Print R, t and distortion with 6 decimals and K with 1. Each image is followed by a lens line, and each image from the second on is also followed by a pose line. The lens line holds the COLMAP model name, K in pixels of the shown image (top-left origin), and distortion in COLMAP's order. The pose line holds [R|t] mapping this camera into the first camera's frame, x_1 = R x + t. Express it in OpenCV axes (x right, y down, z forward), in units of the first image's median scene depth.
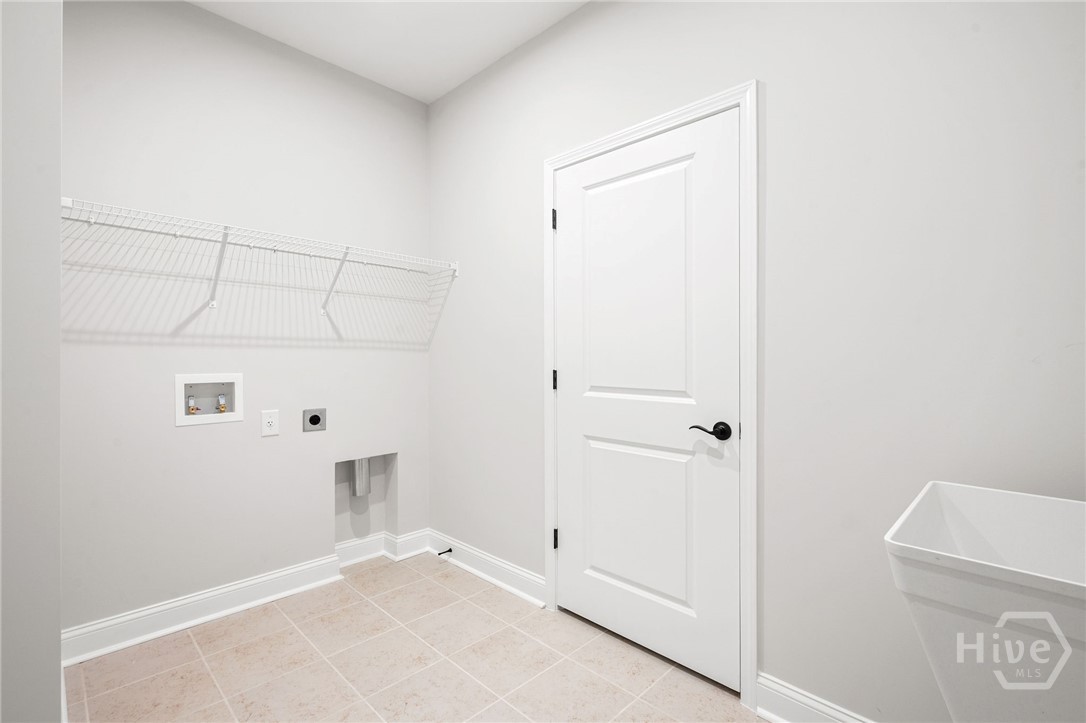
lens RADIAL K [[498.8, 0, 544.6], [0, 498.8, 359.0], [0, 0, 1]] dist [-0.003050, 0.001066]
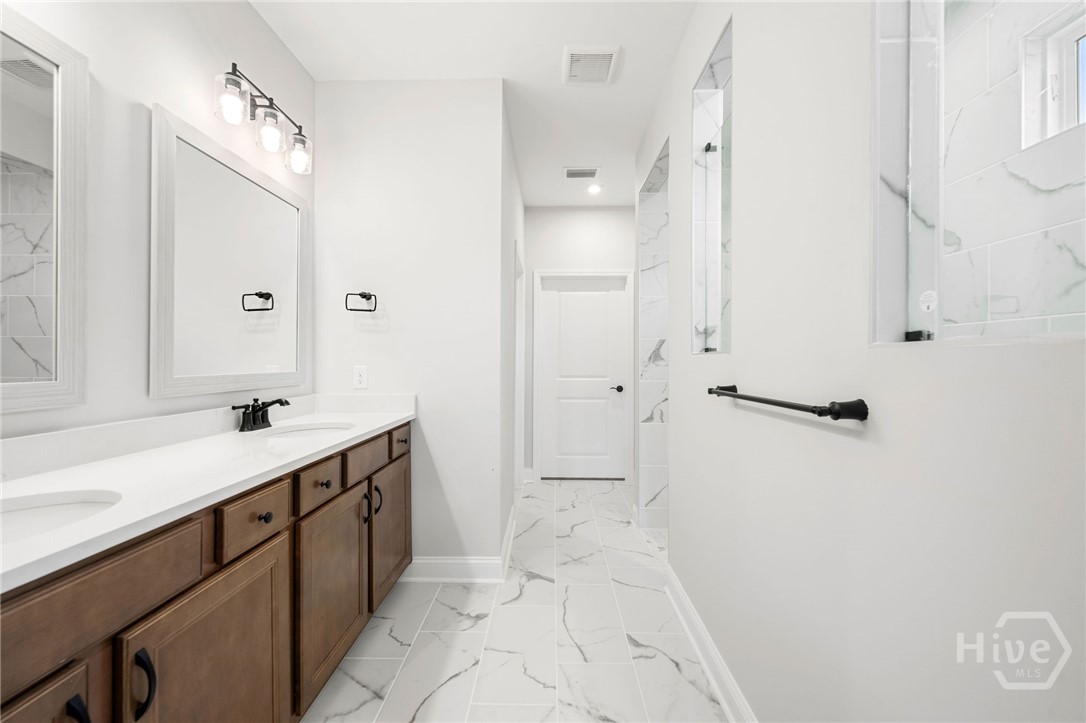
lens RADIAL K [[437.8, 0, 544.9], [0, 437.8, 358.6], [0, 0, 1]] dist [0.000377, 0.000596]
pose [[0.716553, 0.001659, 0.697530, -1.636872], [0.002604, 0.999984, -0.005054, -0.018213], [-0.697527, 0.005438, 0.716537, -0.483780]]
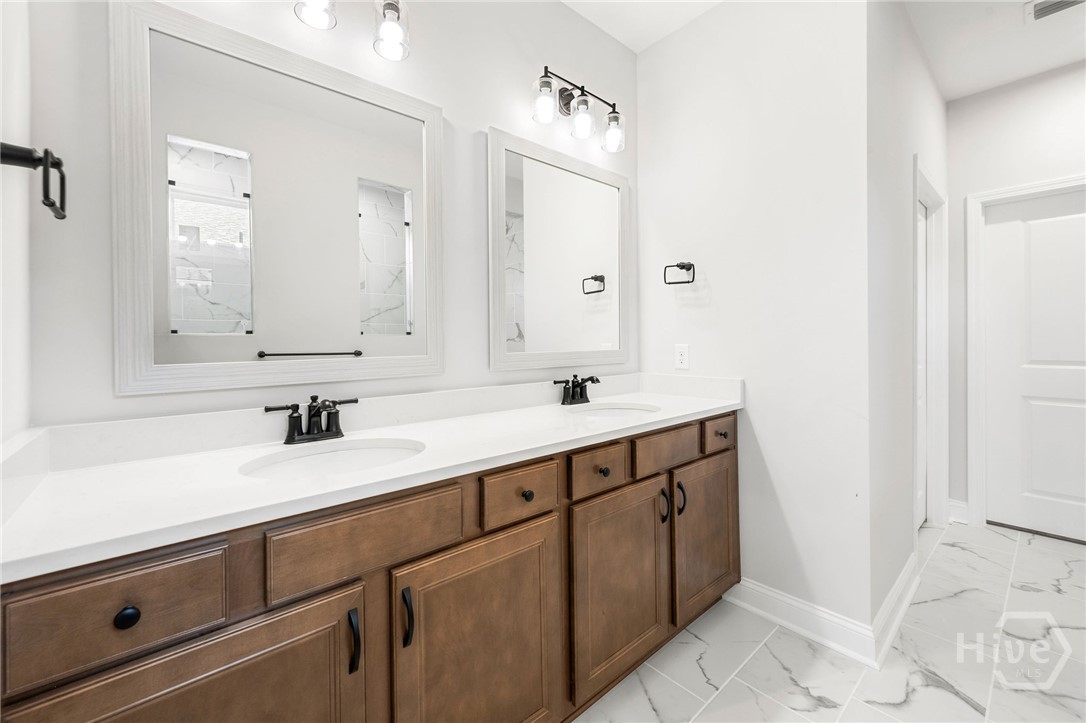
lens RADIAL K [[437.8, 0, 551.8], [0, 437.8, 342.3], [0, 0, 1]] dist [0.000377, 0.000596]
pose [[0.997875, -0.010256, -0.064345, -1.376891], [0.010262, 0.999947, -0.000230, -0.012467], [0.064344, -0.000430, 0.997928, -0.363400]]
